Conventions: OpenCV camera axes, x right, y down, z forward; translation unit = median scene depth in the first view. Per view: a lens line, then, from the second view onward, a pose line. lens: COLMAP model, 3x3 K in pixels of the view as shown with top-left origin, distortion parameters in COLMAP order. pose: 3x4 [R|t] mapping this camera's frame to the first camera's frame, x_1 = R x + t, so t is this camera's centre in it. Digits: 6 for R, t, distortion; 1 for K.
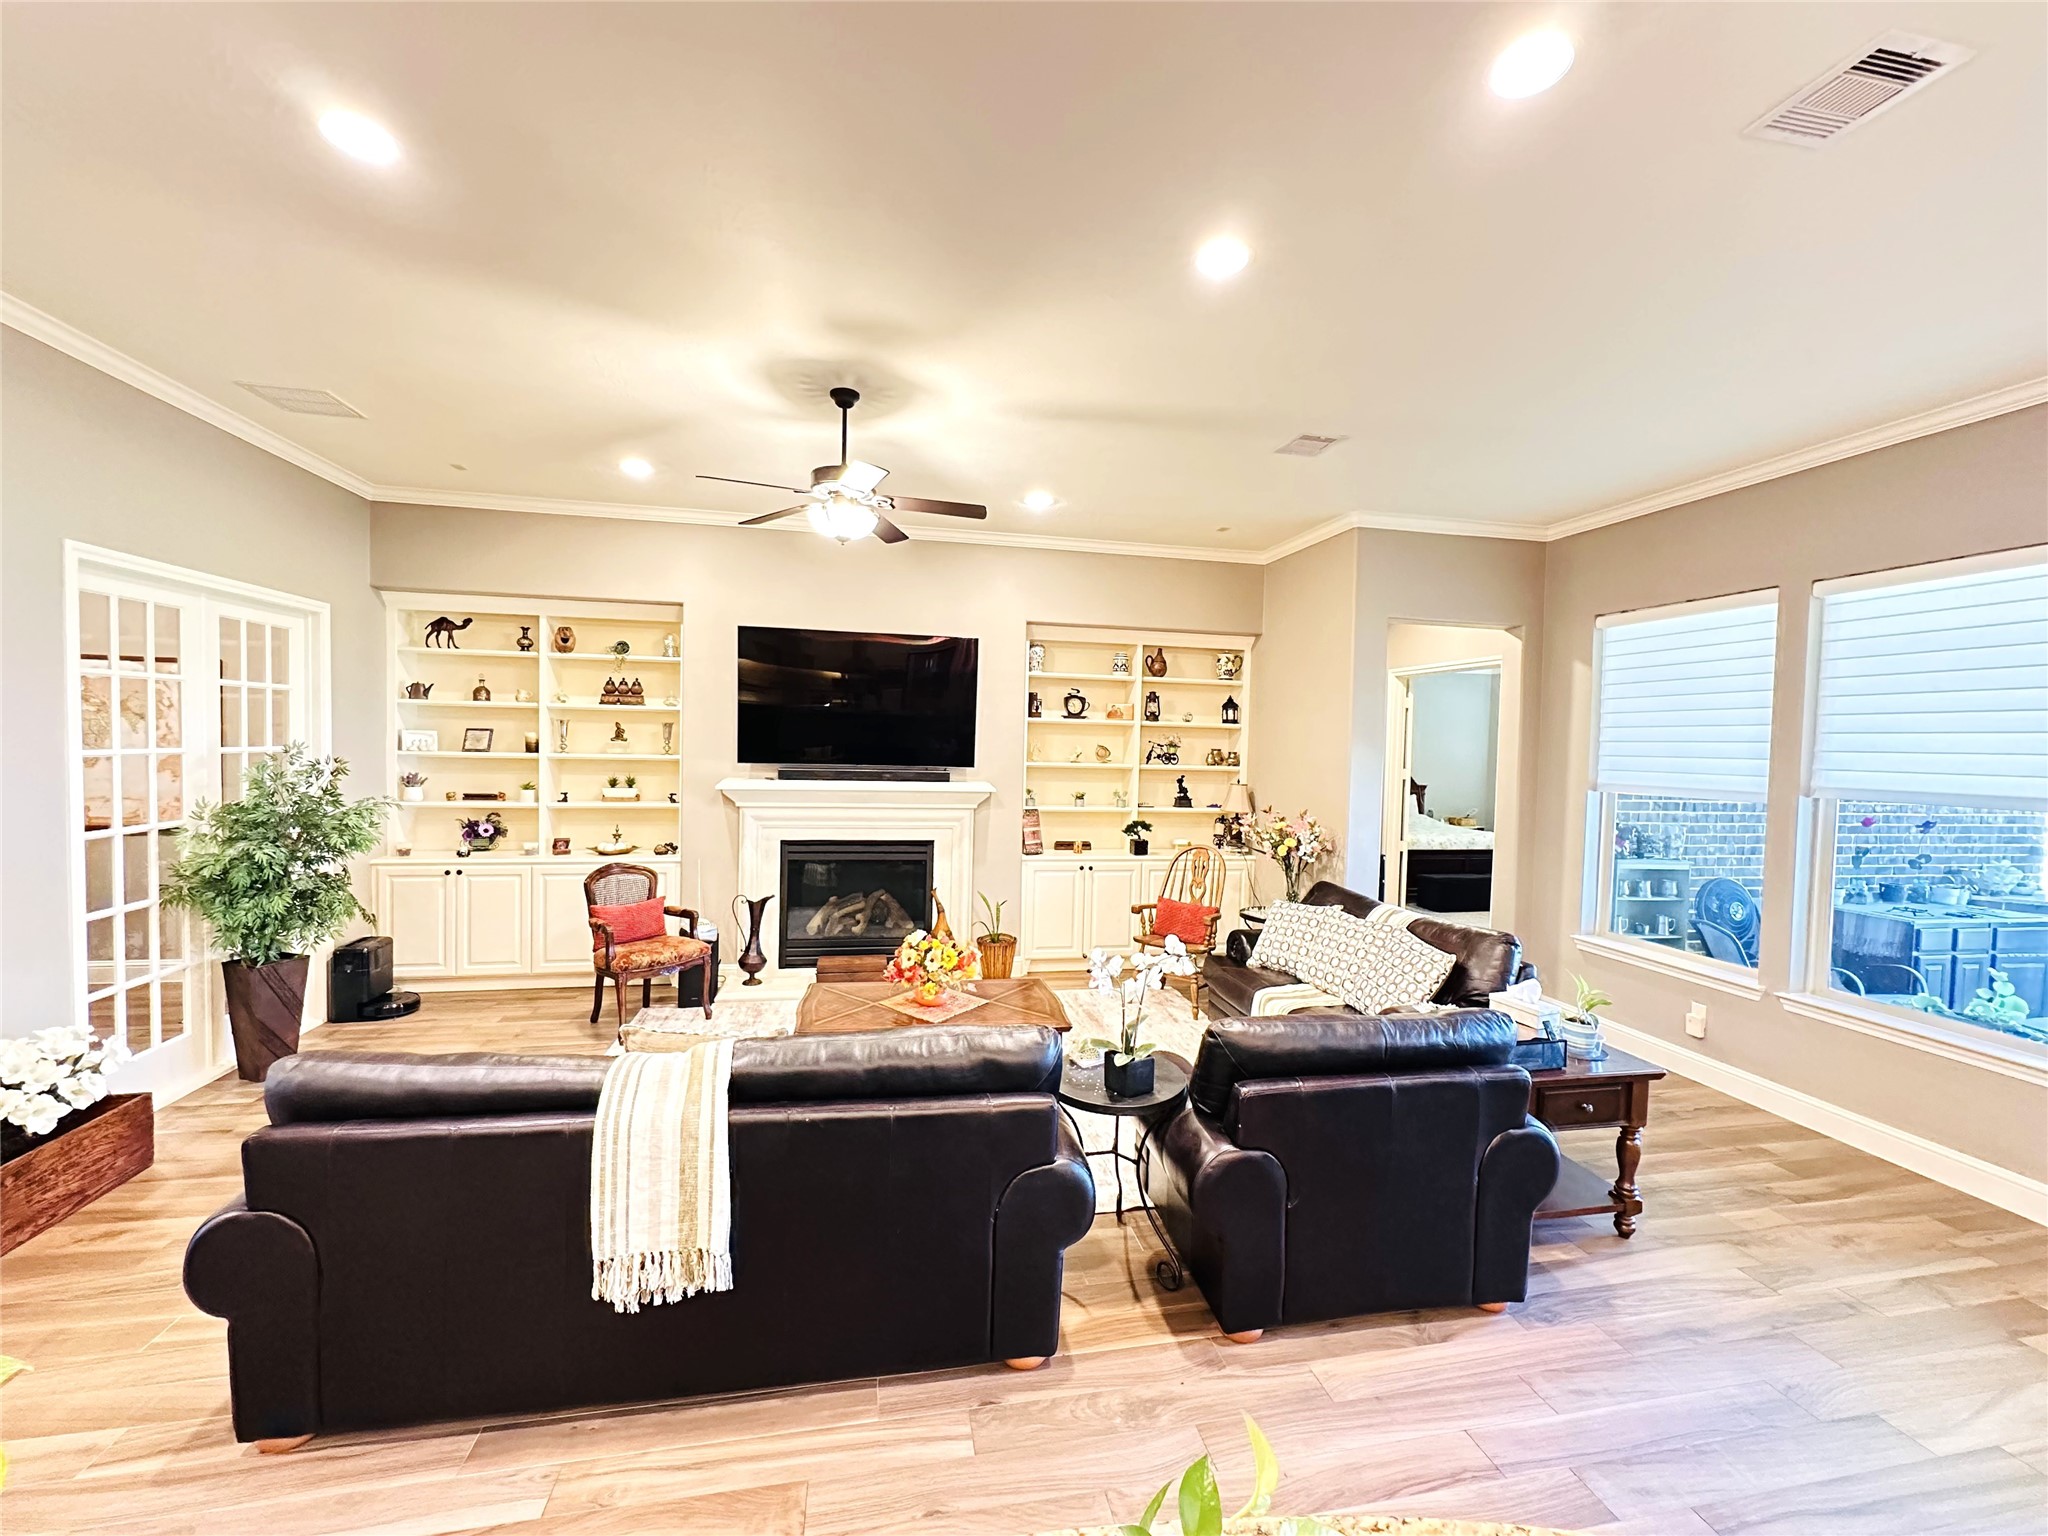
lens RADIAL K [[817.4, 0, 1027.1], [0, 817.4, 767.3], [0, 0, 1]] dist [-0.003427, -0.000168]
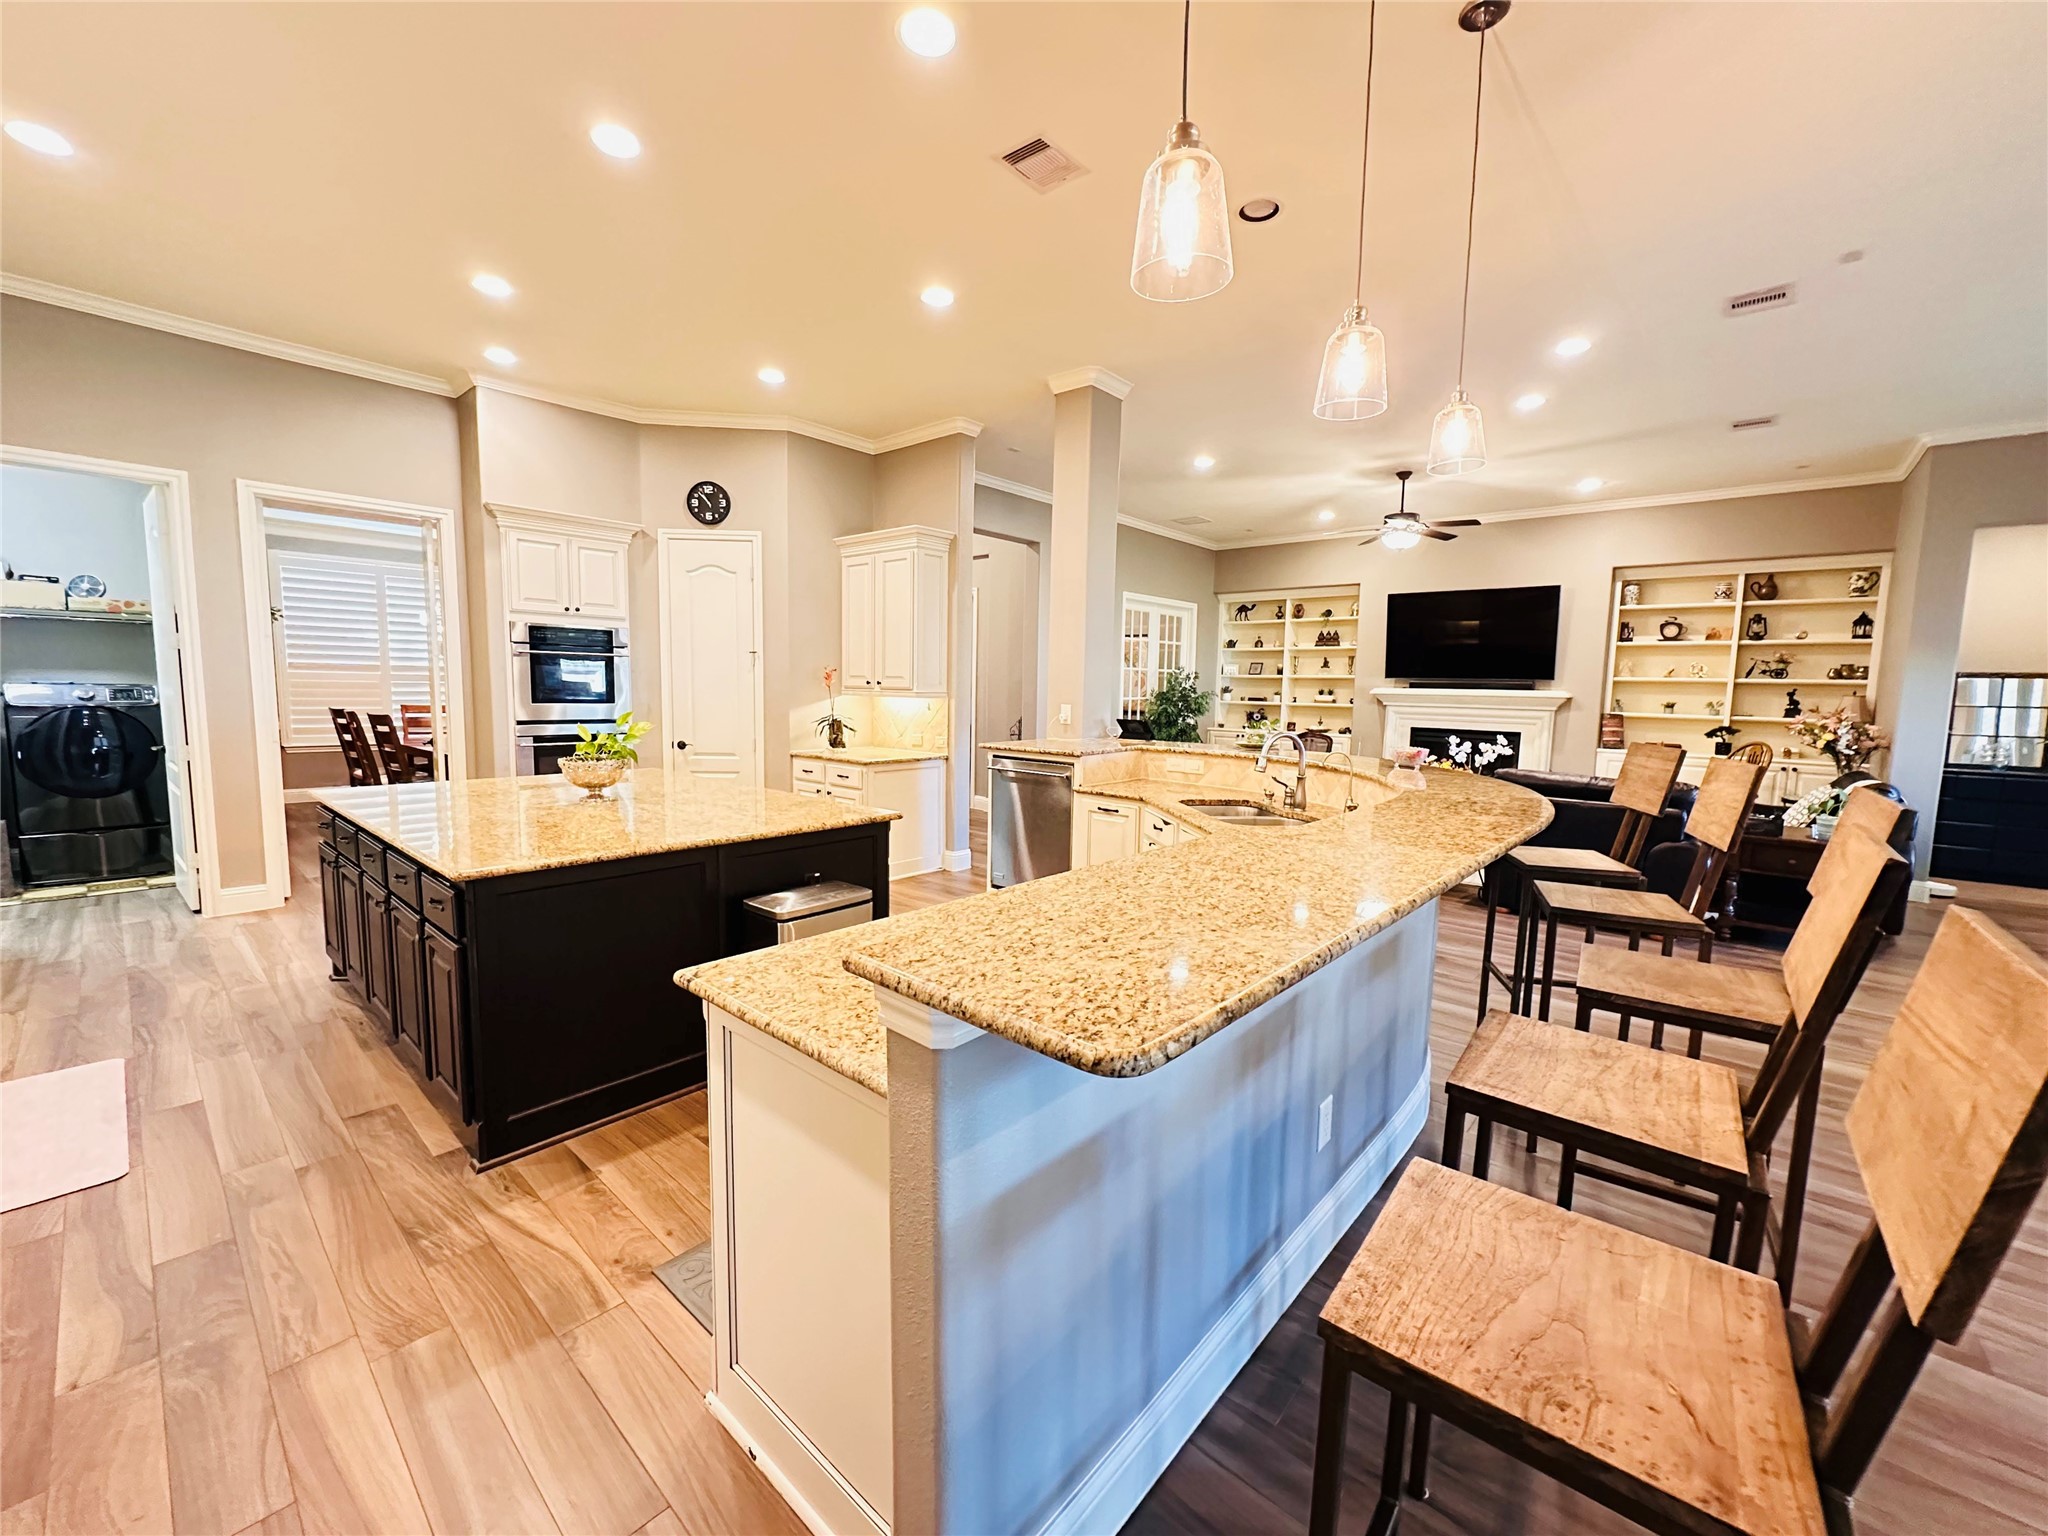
lens RADIAL K [[817.7, 0, 1027.9], [0, 817.7, 767.4], [0, 0, 1]] dist [-0.003195, 0.000140]
pose [[0.605430, 0.067971, -0.792991, 0.521937], [-0.031748, 0.997616, 0.061272, 0.095045], [0.795265, -0.011920, 0.606144, -0.568299]]
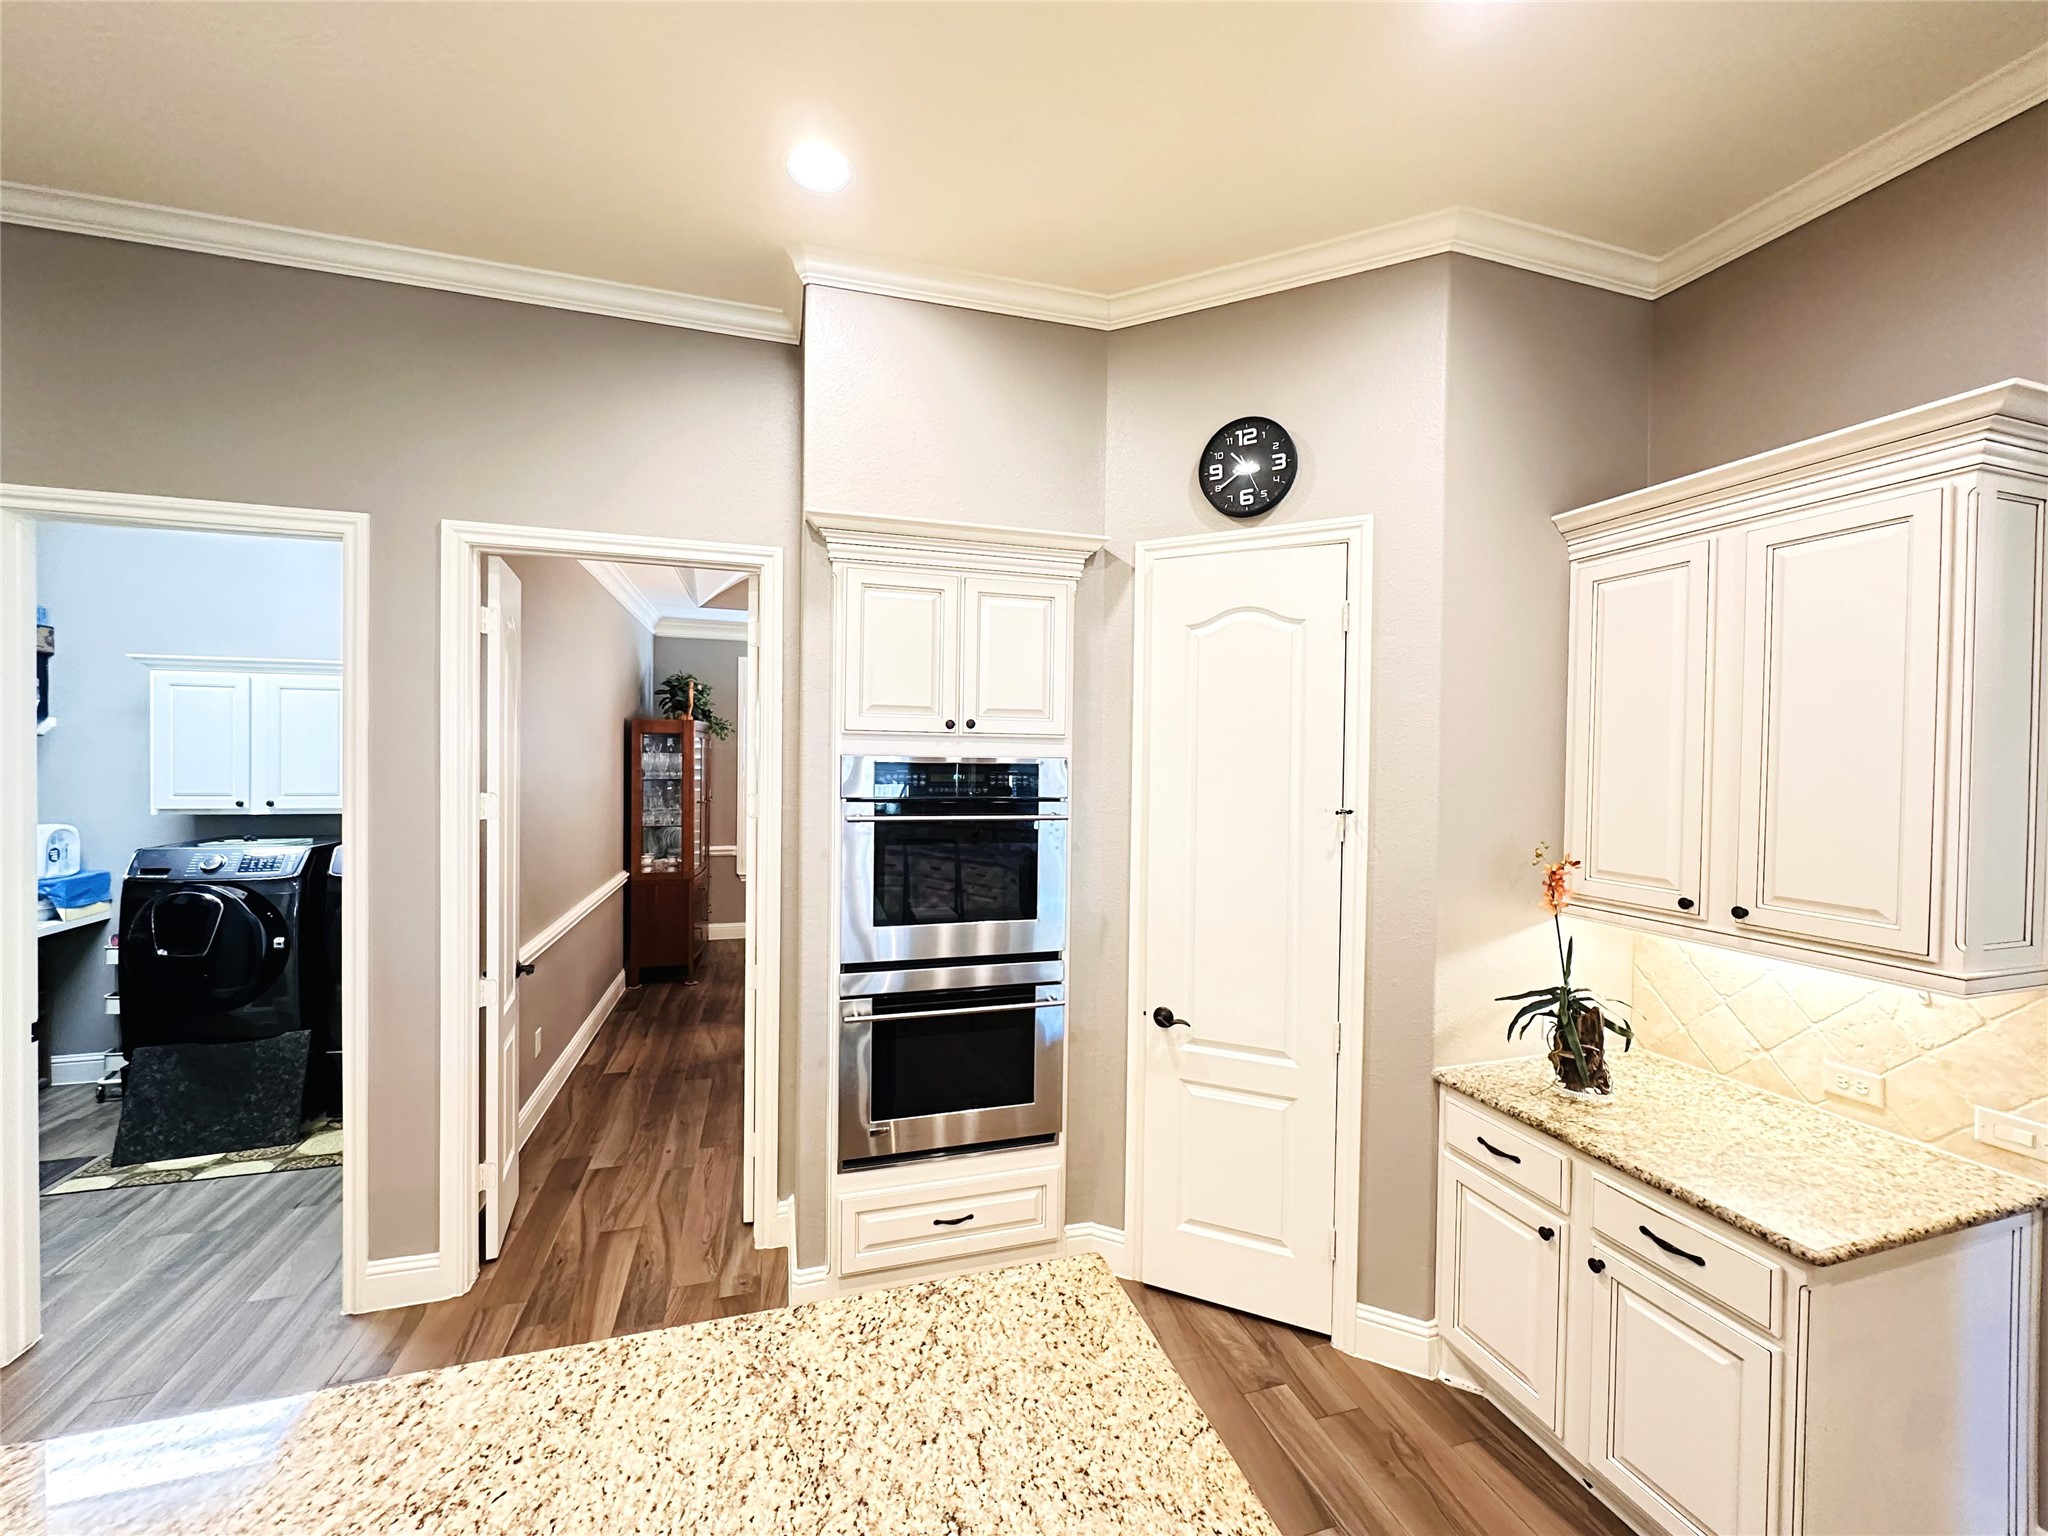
lens RADIAL K [[817.4, 0, 1027.1], [0, 817.4, 767.3], [0, 0, 1]] dist [-0.003427, -0.000168]
pose [[0.104280, -0.008727, -0.994510, -0.139124], [-0.044080, 0.998938, -0.013388, 0.011960], [0.993571, 0.045234, 0.103785, -0.416262]]
